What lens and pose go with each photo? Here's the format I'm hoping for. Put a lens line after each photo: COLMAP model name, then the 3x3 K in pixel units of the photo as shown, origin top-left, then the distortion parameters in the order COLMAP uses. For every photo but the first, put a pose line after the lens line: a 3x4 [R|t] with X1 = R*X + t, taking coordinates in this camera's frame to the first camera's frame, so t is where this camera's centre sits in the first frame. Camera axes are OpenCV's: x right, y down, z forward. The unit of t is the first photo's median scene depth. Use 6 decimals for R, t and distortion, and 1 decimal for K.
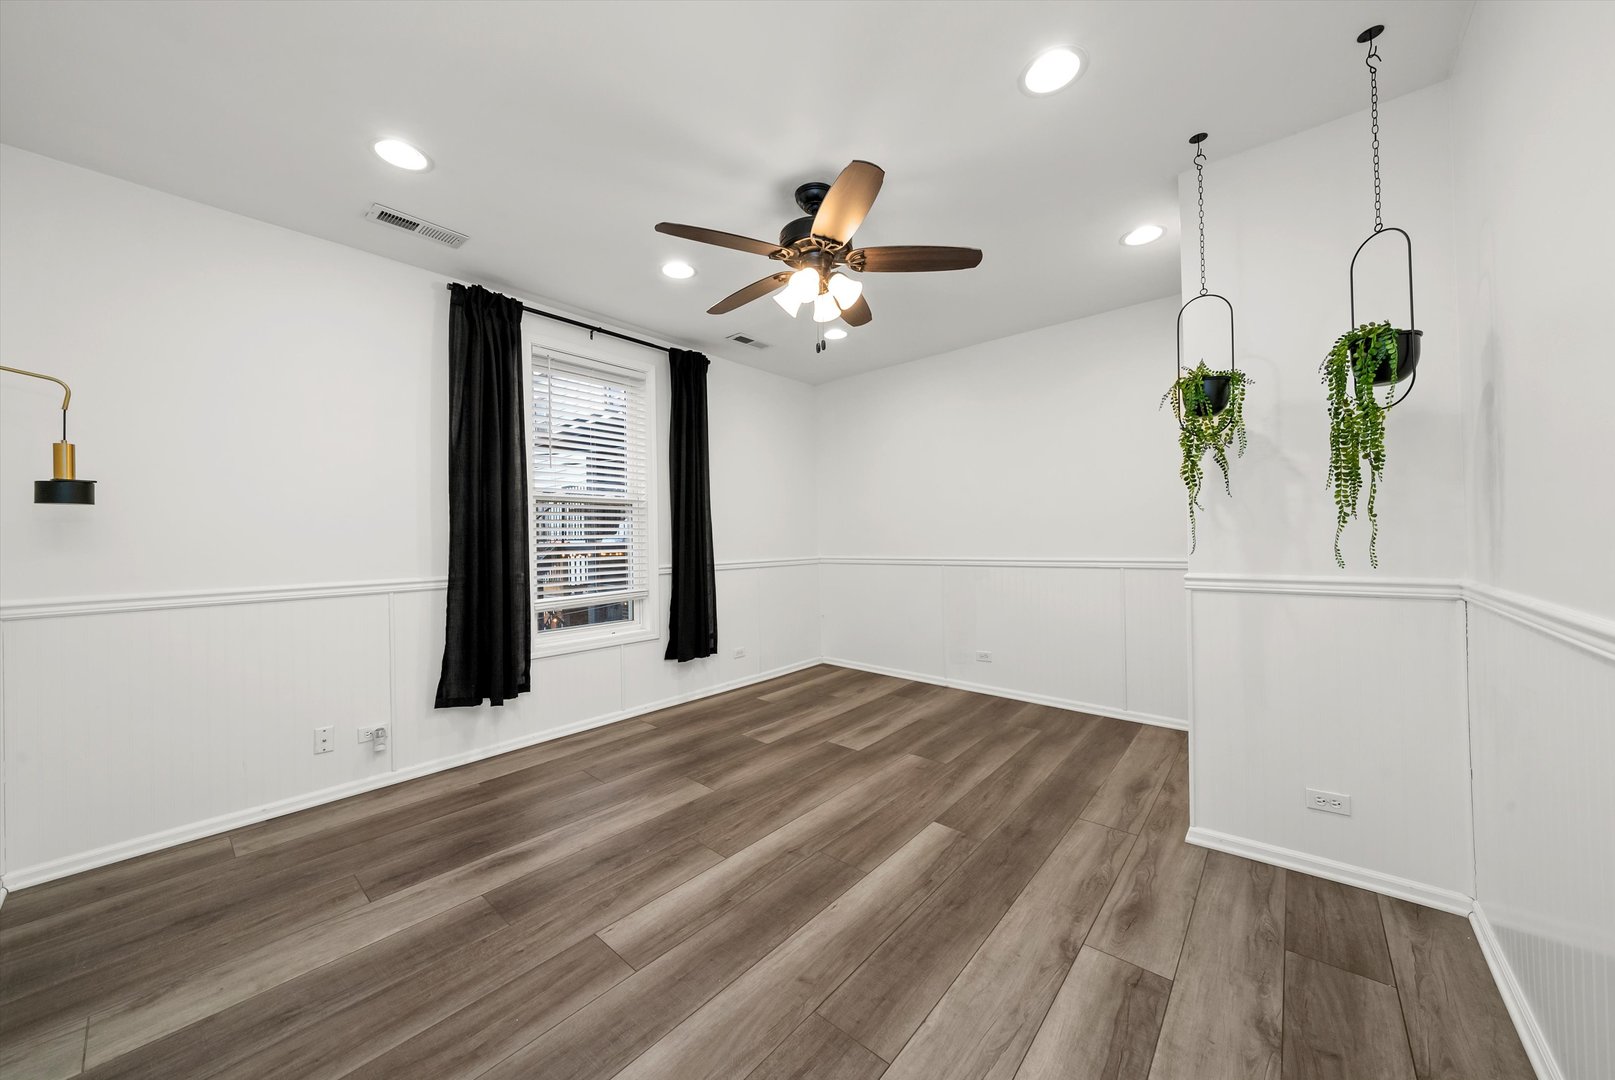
lens RADIAL K [[564.0, 0, 807.5], [0, 564.0, 540.0], [0, 0, 1]] dist [-0.002090, 0.001443]
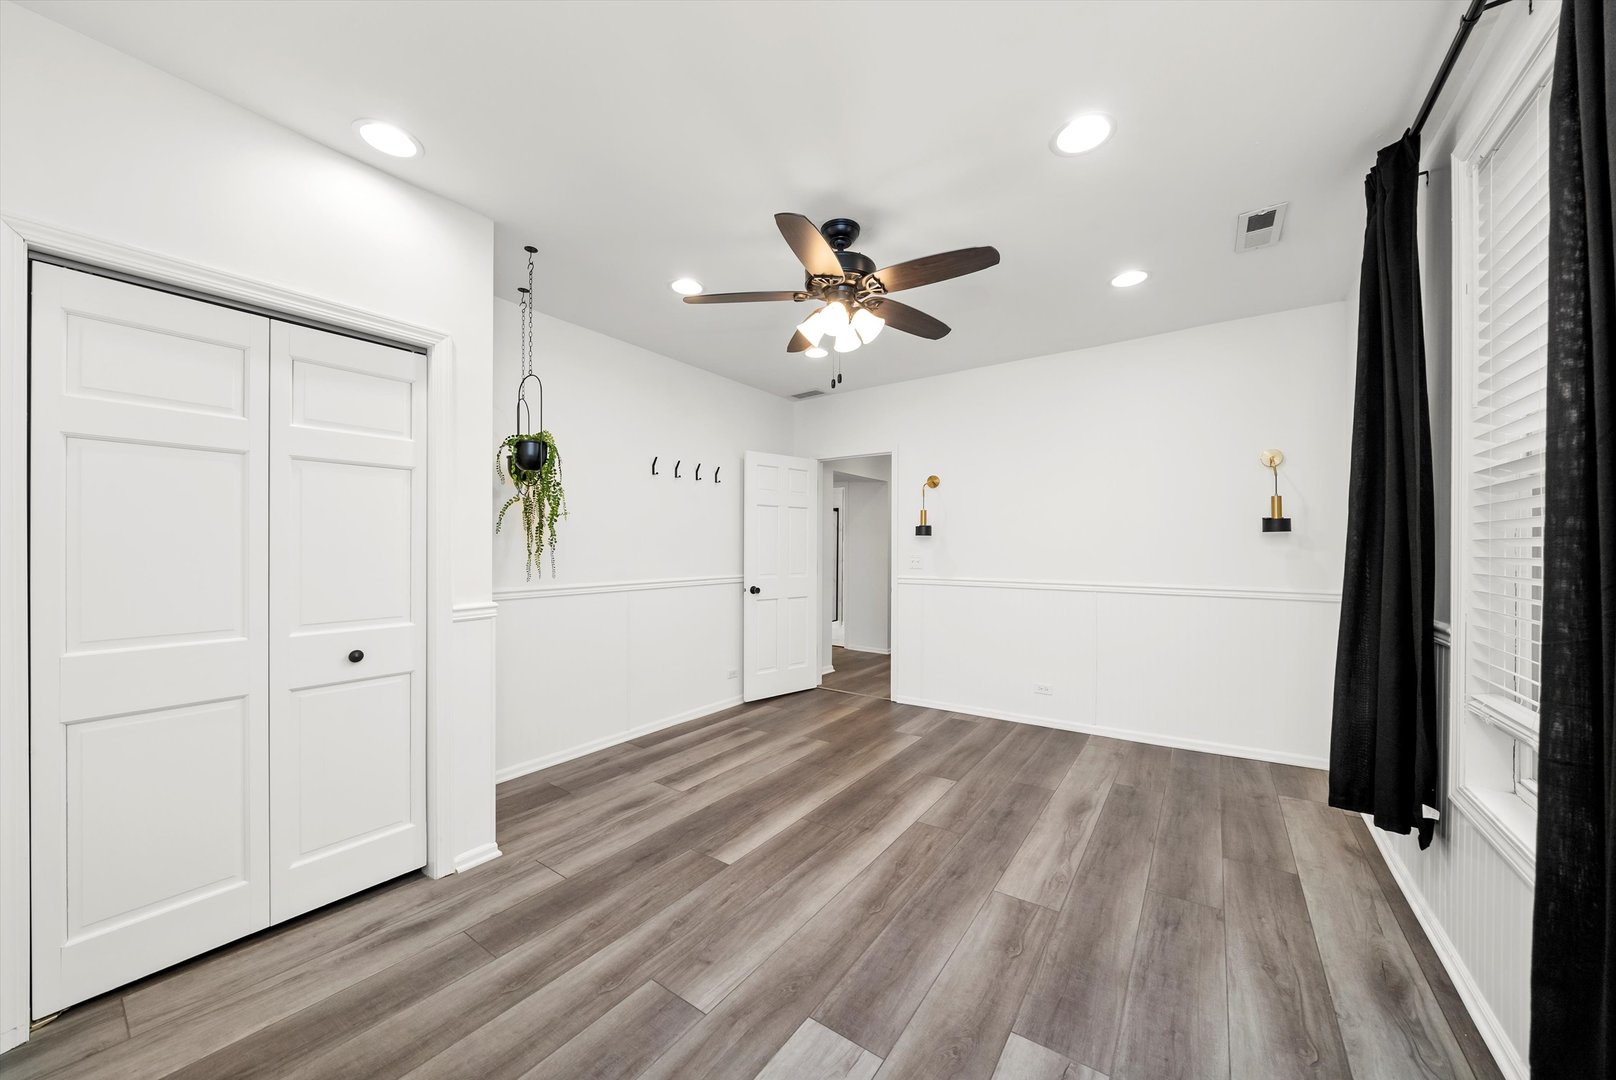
lens RADIAL K [[564.4, 0, 808.0], [0, 564.4, 540.0], [0, 0, 1]] dist [-0.002090, 0.001443]
pose [[-0.996060, 0.014825, -0.087429, 0.180043], [0.015348, 0.999868, -0.005313, -0.041891], [0.087338, -0.006634, -0.996157, 2.102576]]
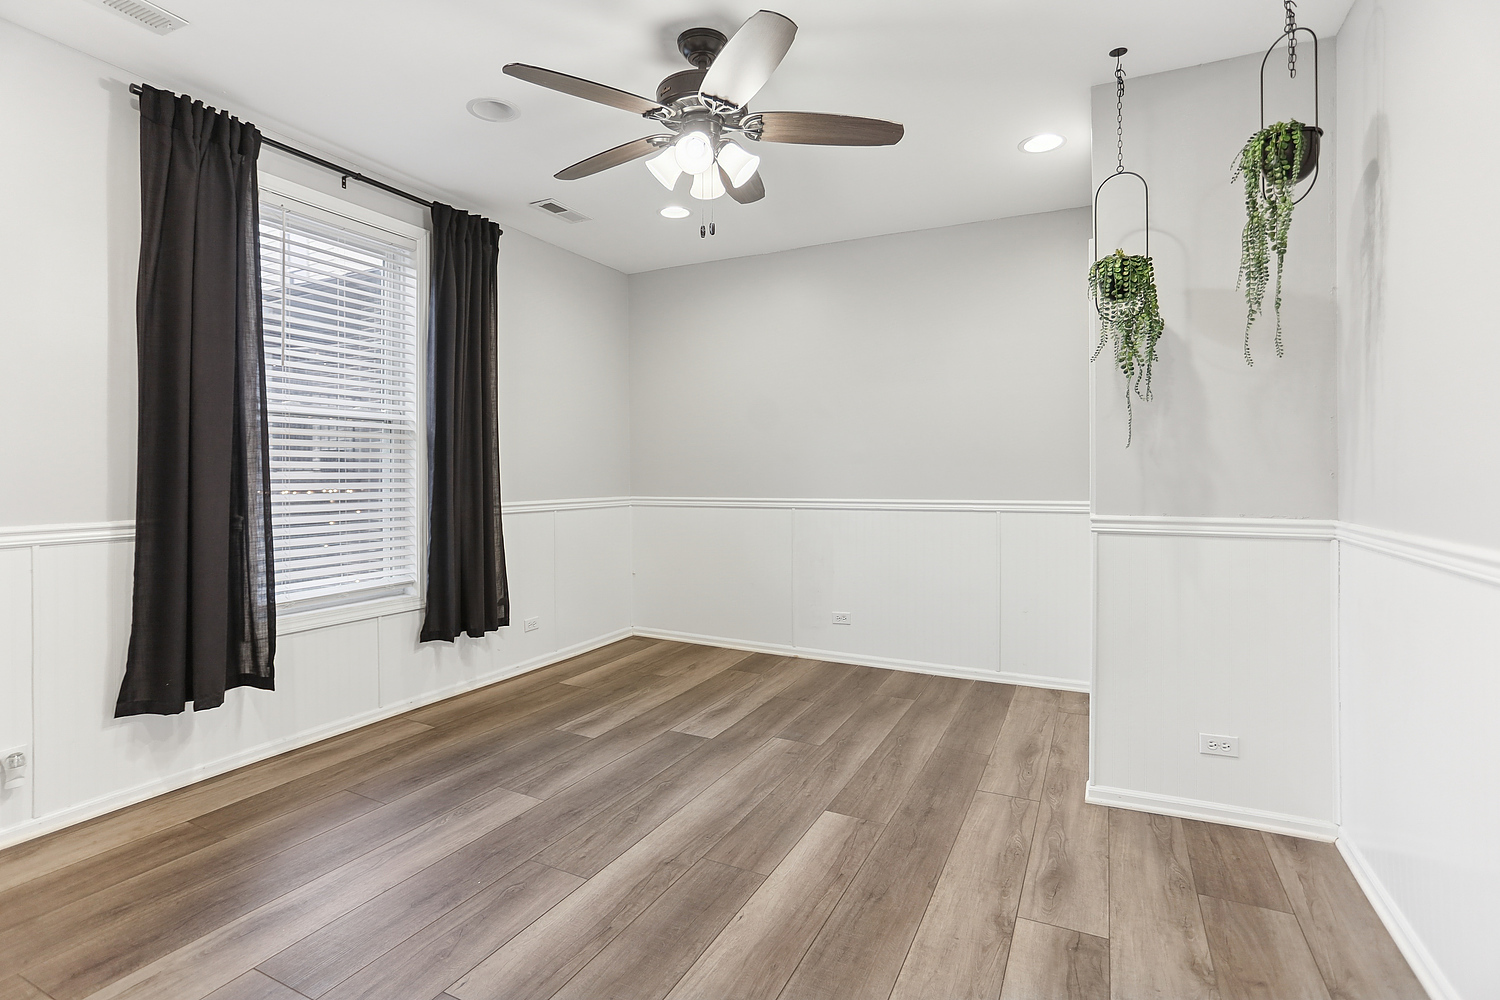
lens RADIAL K [[733.9, 0, 740.2], [0, 733.9, 484.3], [0, 0, 1]] dist [-0.041384, 0.029761]
pose [[0.969785, 0.010933, 0.243715, -0.181823], [-0.012525, 0.999909, 0.004985, 0.009697], [-0.243638, -0.007887, 0.969834, -0.020445]]
